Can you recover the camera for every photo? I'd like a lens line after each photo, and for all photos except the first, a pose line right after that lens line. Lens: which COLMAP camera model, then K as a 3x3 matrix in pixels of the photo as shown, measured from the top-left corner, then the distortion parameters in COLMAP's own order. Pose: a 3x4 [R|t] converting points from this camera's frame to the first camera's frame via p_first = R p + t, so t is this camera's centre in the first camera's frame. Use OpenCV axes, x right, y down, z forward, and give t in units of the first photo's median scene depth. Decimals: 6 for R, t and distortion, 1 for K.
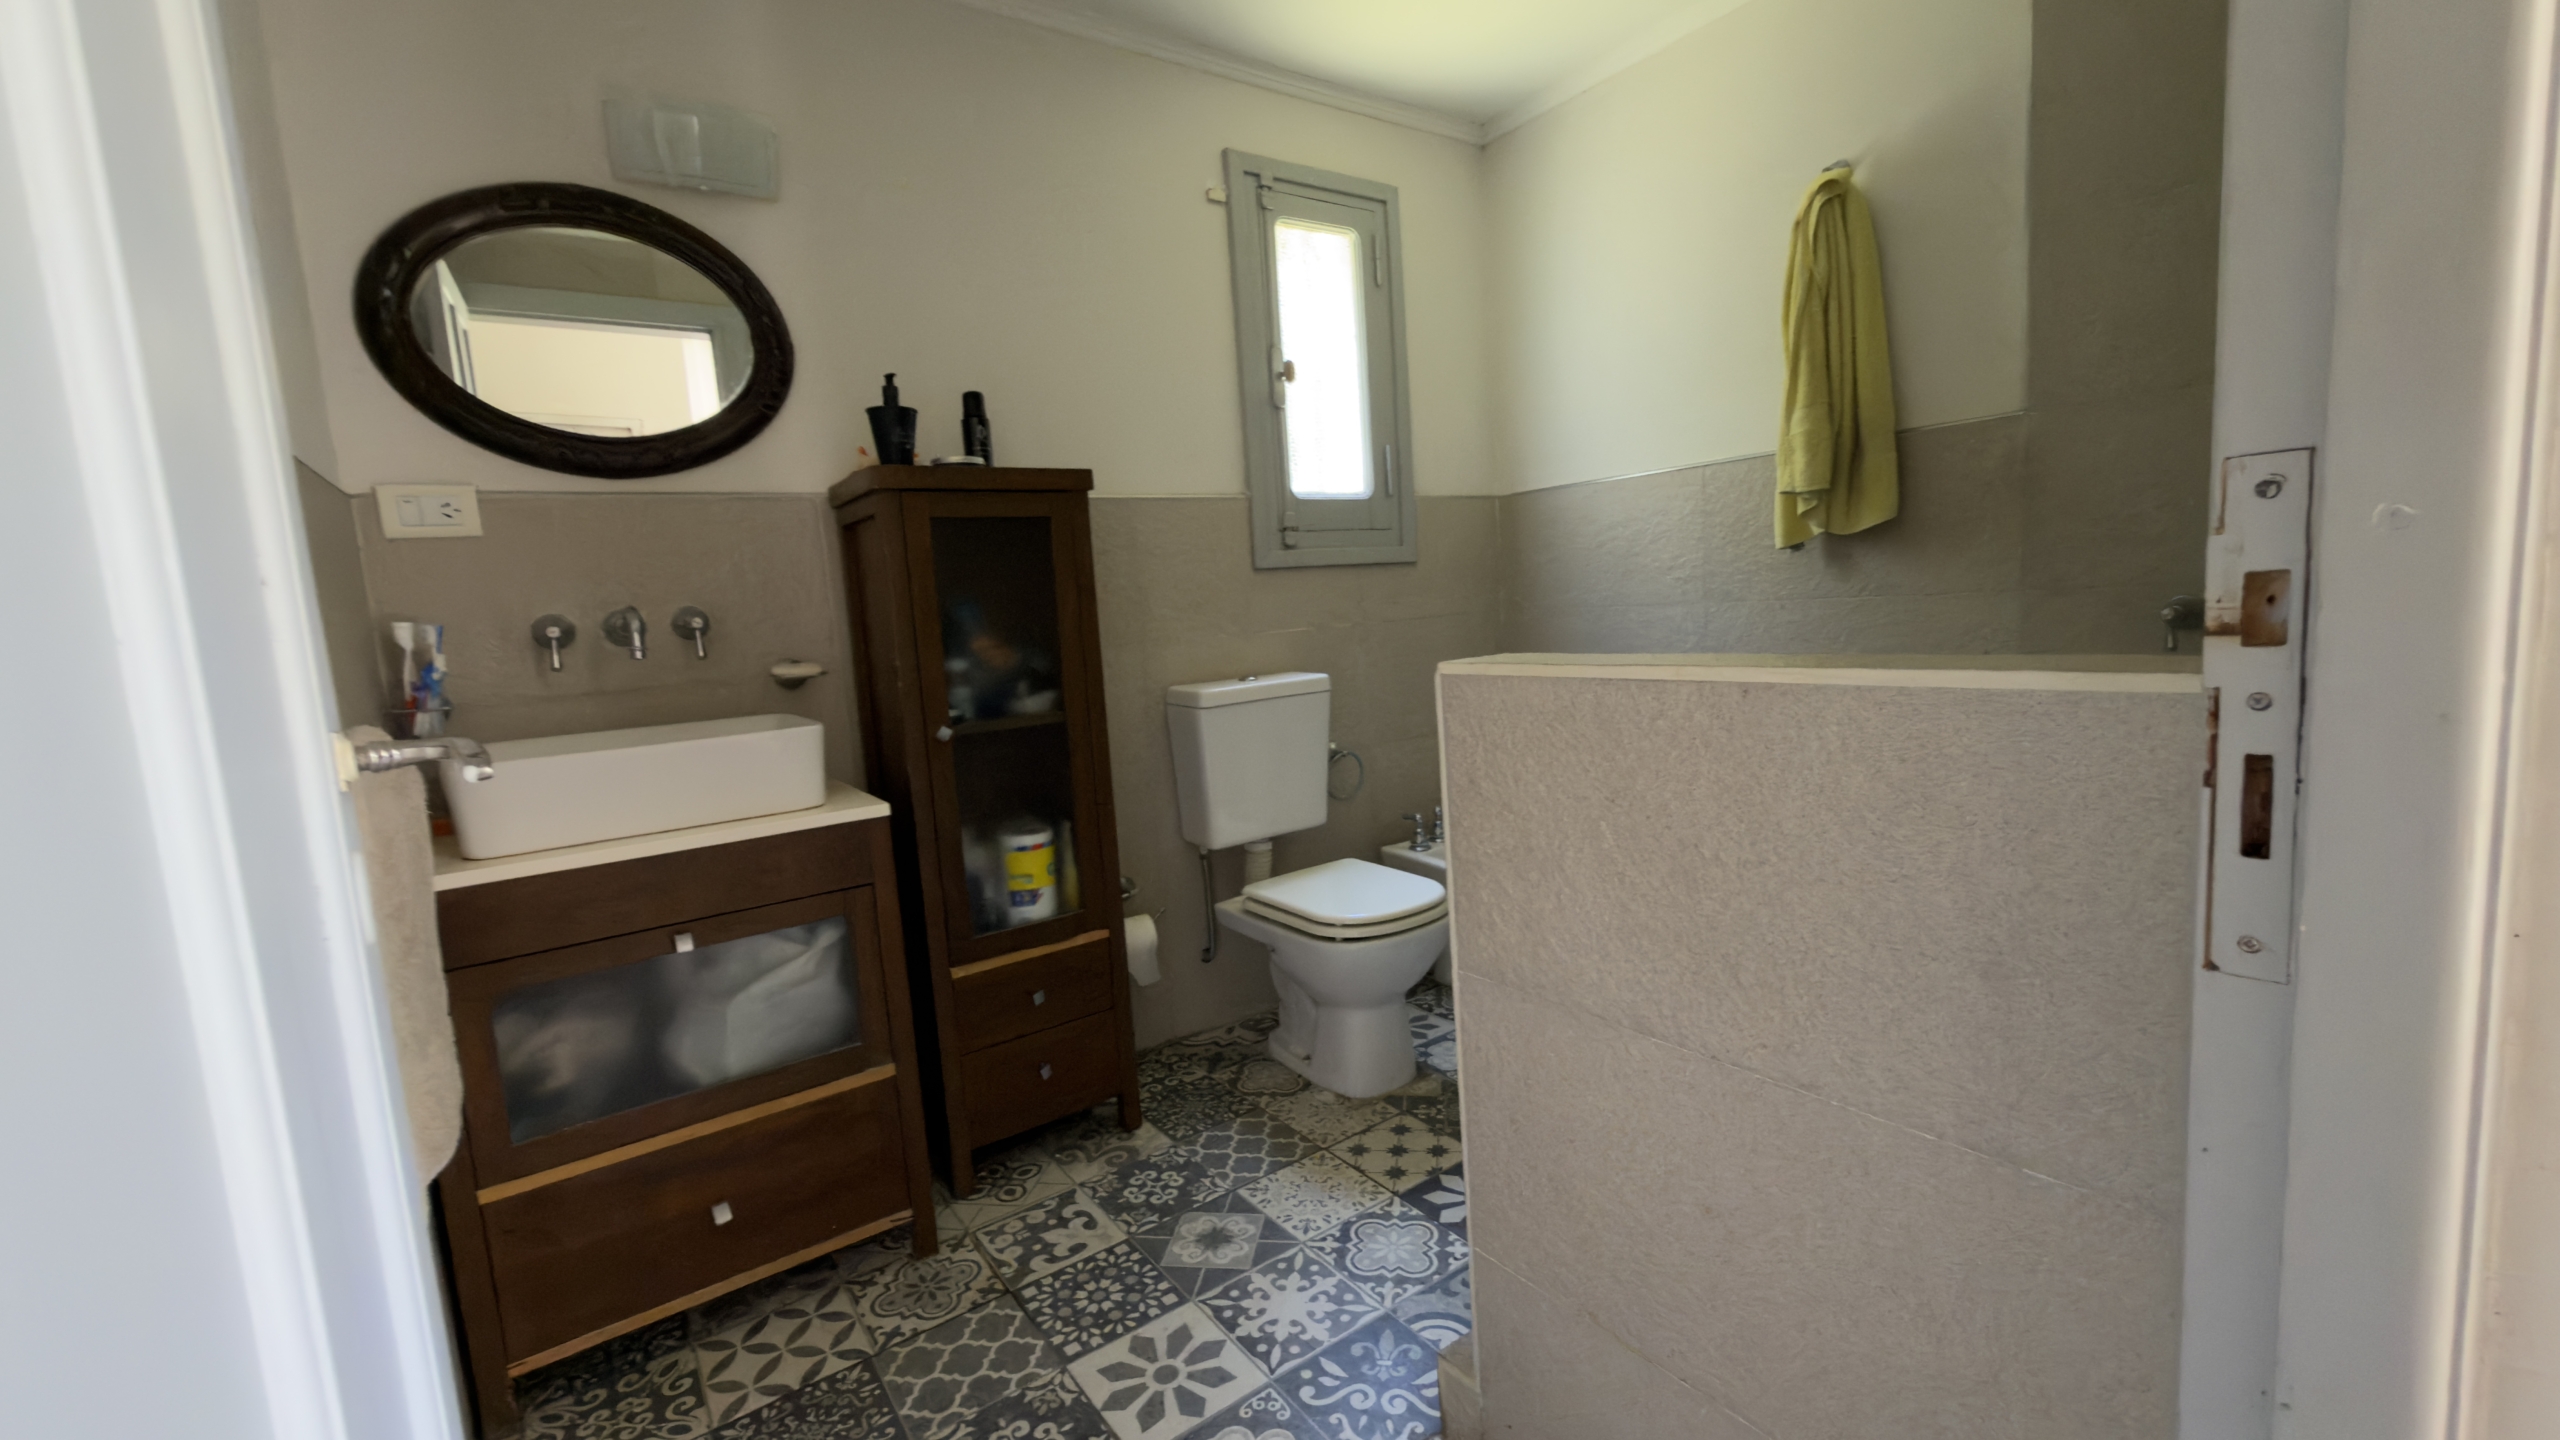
lens RADIAL K [[1022.6, 0, 1283.6], [0, 1022.6, 718.7], [0, 0, 1]] dist [-0.003936, 0.001340]
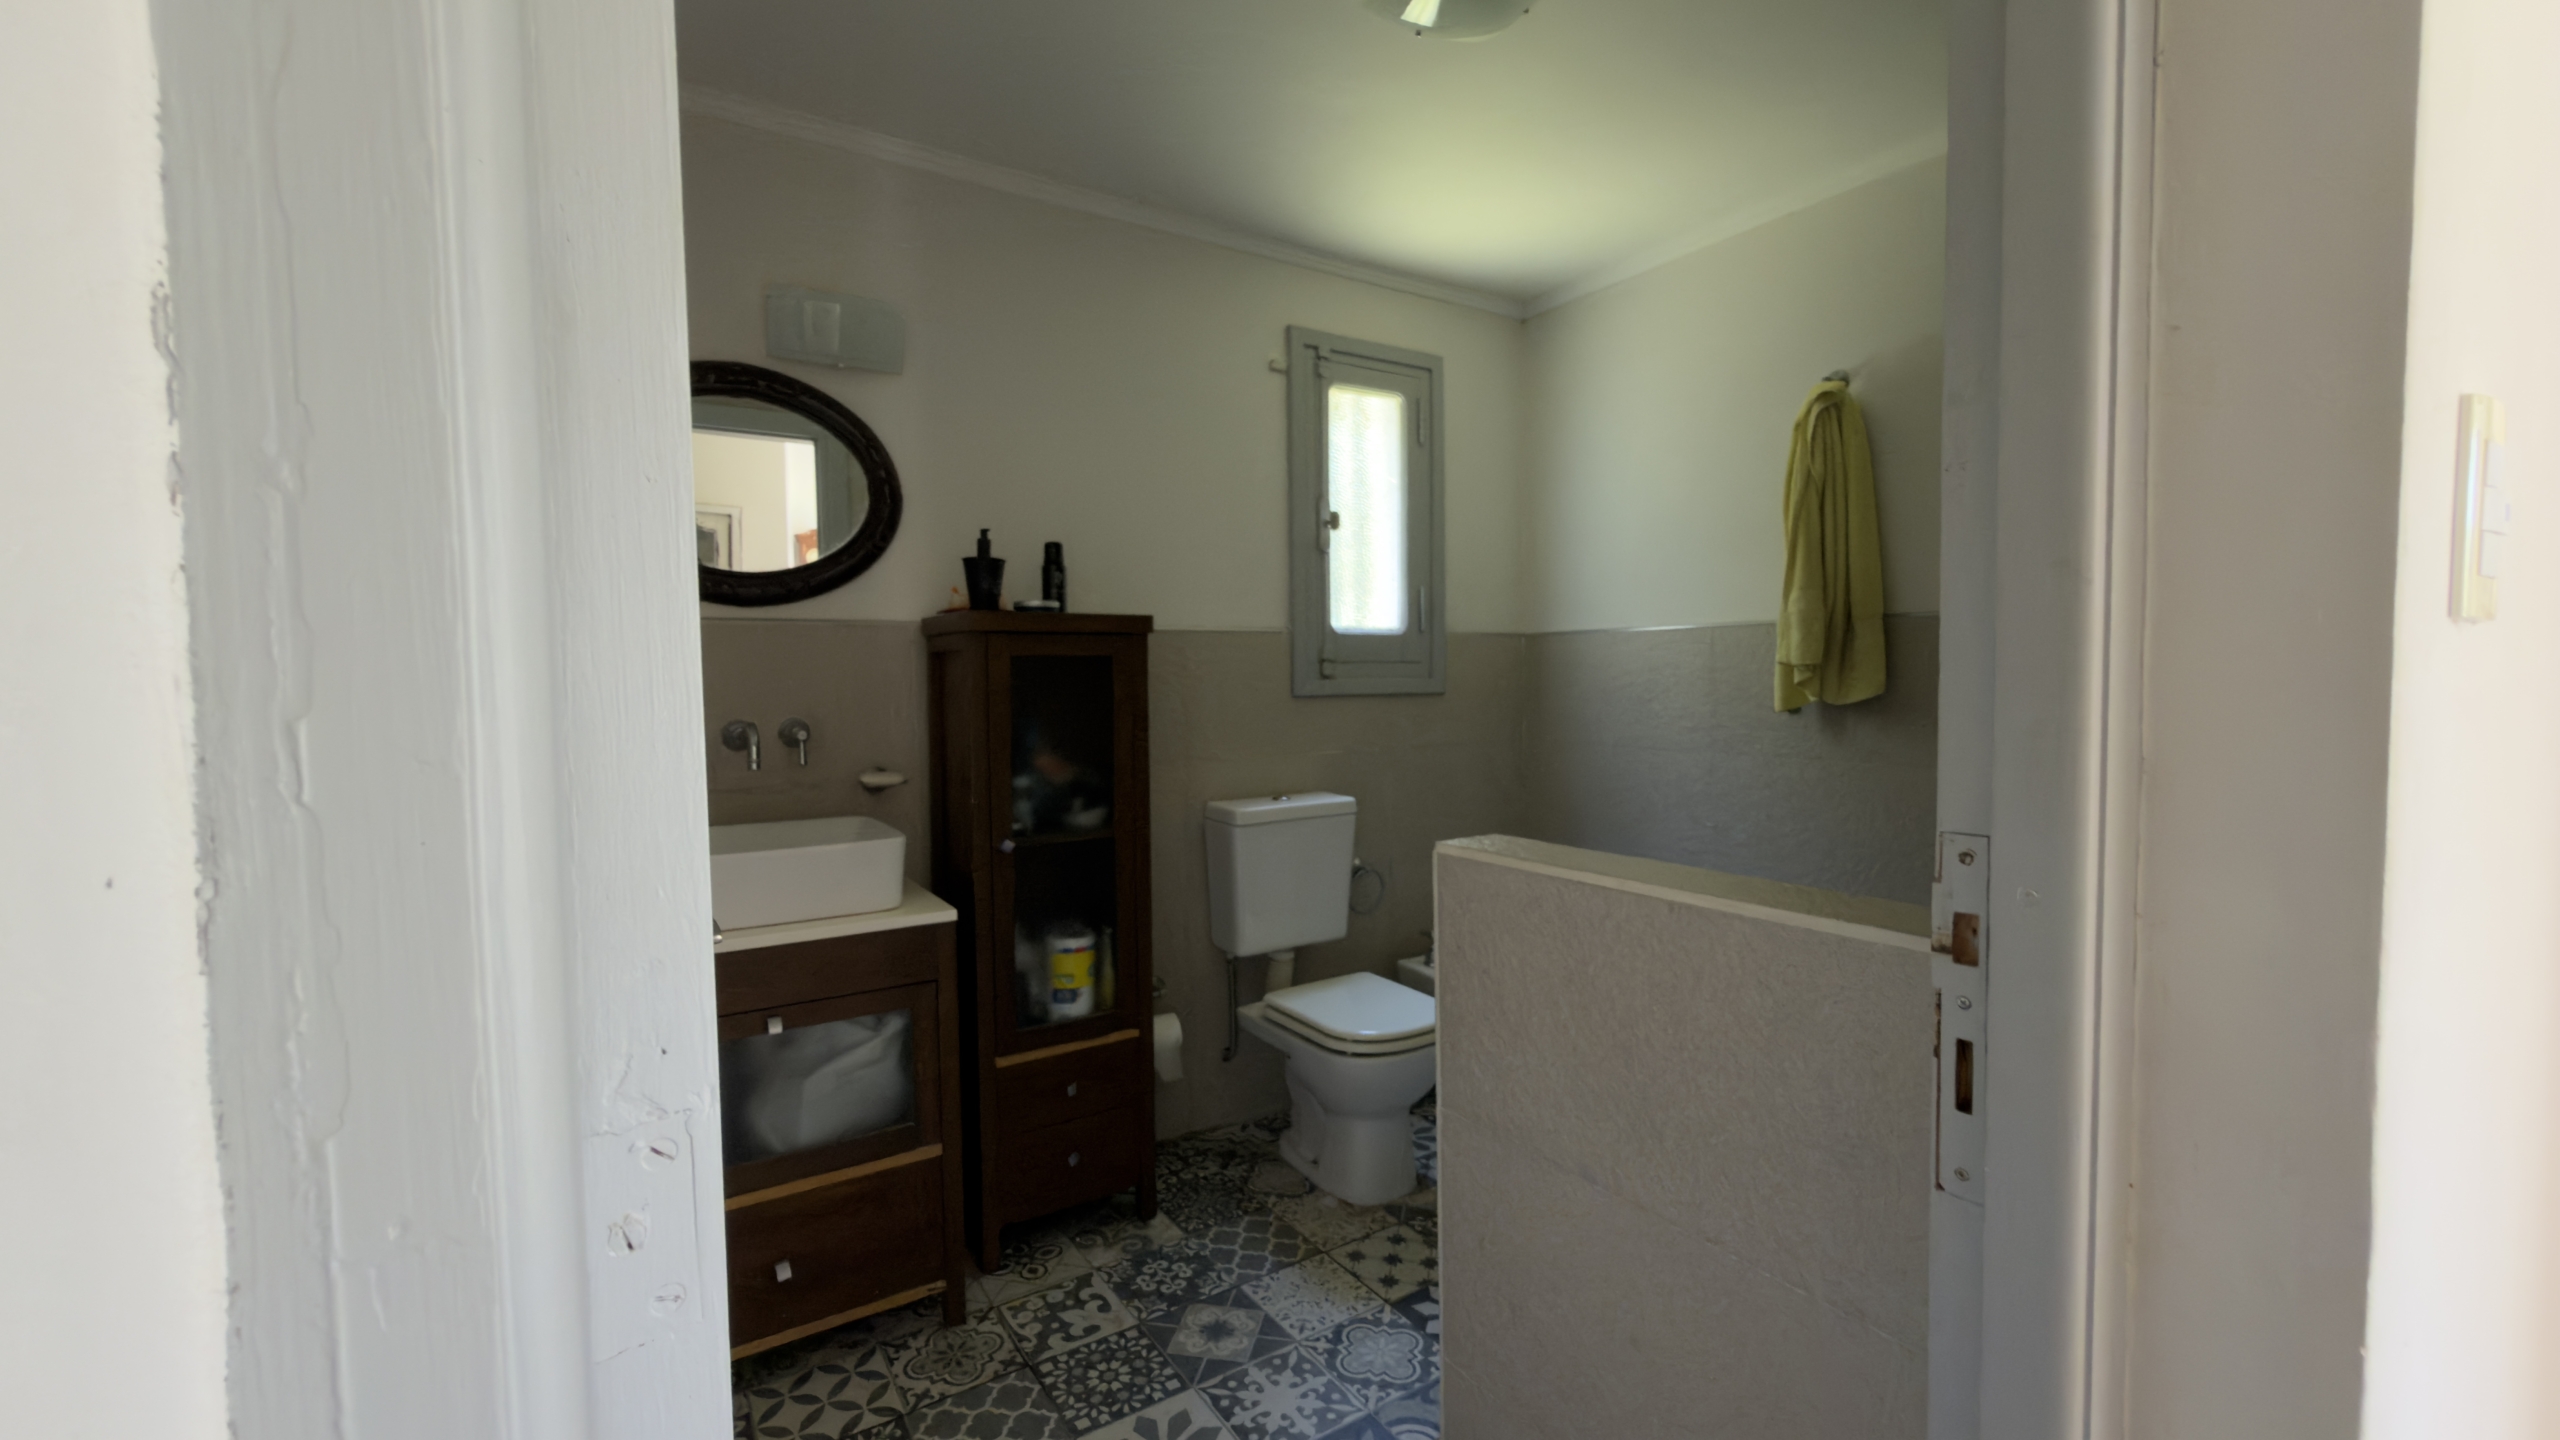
lens RADIAL K [[1022.6, 0, 1278.2], [0, 1022.6, 721.2], [0, 0, 1]] dist [-0.003936, 0.001340]
pose [[0.997412, 0.056701, -0.044211, 0.007620], [-0.059723, 0.995735, -0.070325, -0.058216], [0.040035, 0.072784, 0.996544, -0.115410]]
